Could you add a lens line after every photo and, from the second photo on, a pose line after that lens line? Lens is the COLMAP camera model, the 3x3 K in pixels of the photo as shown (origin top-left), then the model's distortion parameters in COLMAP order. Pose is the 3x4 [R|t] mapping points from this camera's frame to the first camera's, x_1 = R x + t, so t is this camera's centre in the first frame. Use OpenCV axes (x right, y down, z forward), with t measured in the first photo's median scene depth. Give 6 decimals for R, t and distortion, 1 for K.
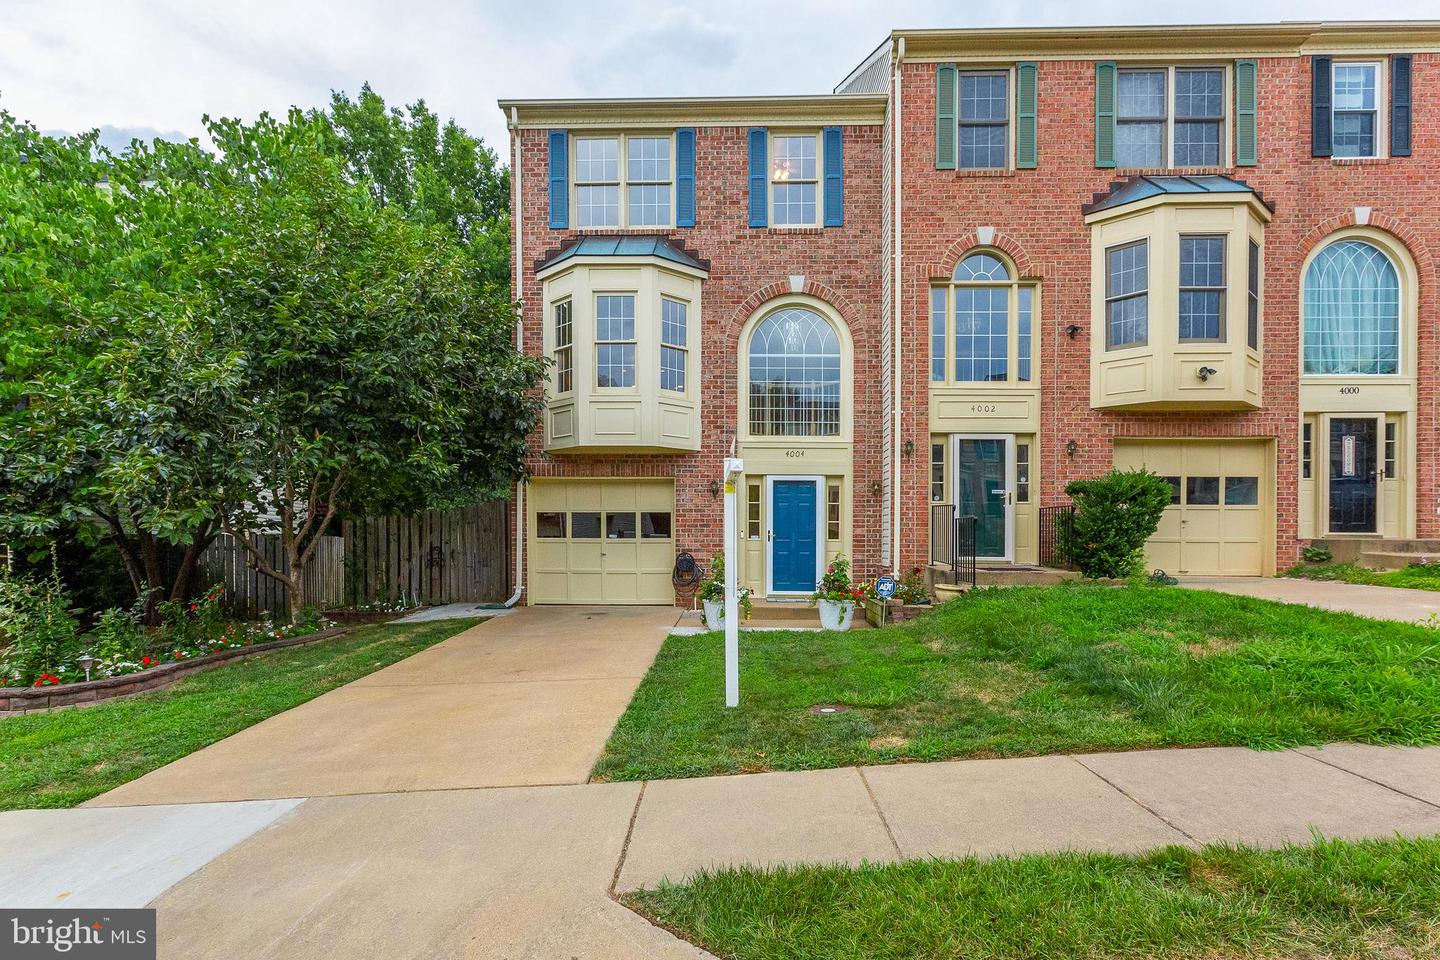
lens RADIAL K [[648.3, 0, 722.6], [0, 648.3, 526.3], [0, 0, 1]] dist [0.002778, -0.001711]
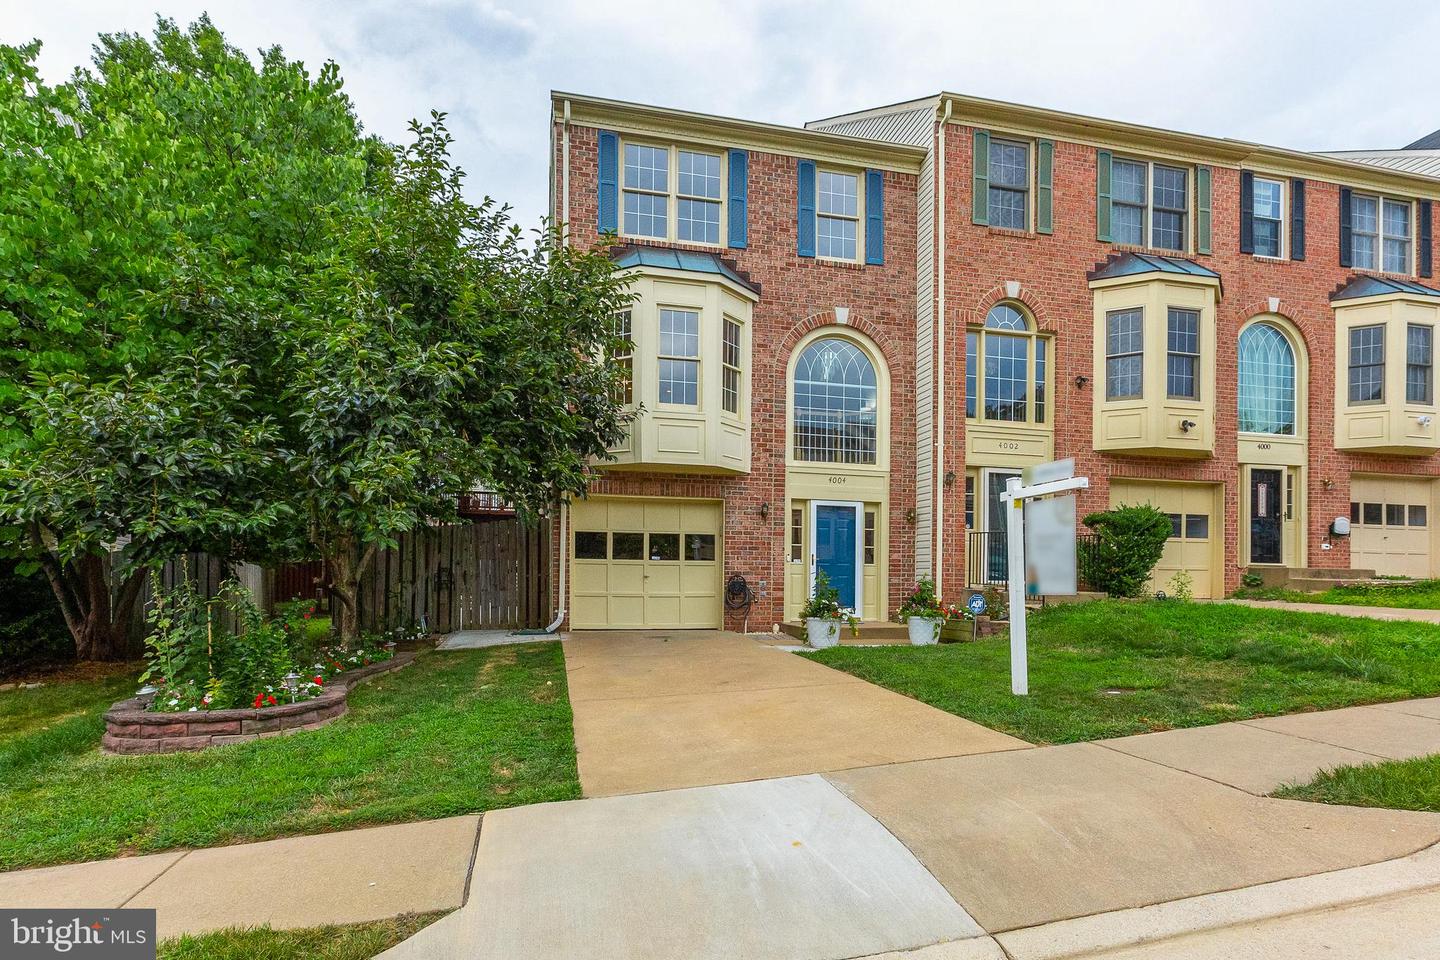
lens RADIAL K [[702.2, 0, 705.0], [0, 702.2, 553.5], [0, 0, 1]] dist [-0.000057, 0.000871]
pose [[0.971770, 0.015910, 0.235392, -0.361591], [-0.012870, 0.999813, -0.014443, 0.023787], [-0.235578, 0.011005, 0.971793, -0.031035]]
